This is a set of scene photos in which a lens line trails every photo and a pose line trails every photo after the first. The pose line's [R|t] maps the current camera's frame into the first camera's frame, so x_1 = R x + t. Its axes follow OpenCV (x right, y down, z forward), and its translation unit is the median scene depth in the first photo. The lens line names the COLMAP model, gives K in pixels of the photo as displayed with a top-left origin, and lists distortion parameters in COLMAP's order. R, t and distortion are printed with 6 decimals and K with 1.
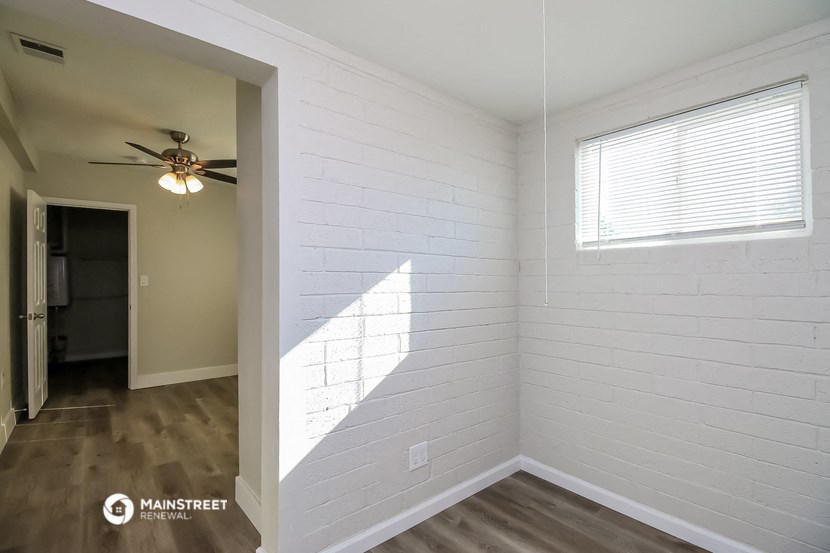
lens RADIAL K [[381.6, 0, 417.8], [0, 381.6, 278.0], [0, 0, 1]] dist [0.001251, -0.000521]
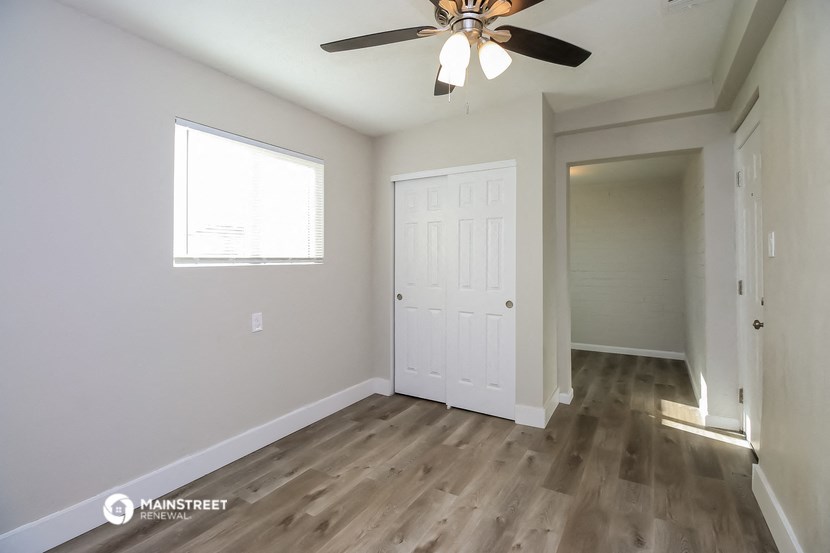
lens RADIAL K [[370.6, 0, 412.9], [0, 370.6, 265.3], [0, 0, 1]] dist [0.003257, 0.000204]
pose [[-0.285357, -0.008795, 0.958381, -1.340012], [0.004404, 0.999935, 0.010488, 0.013795], [-0.958411, 0.007213, -0.285300, 1.542810]]
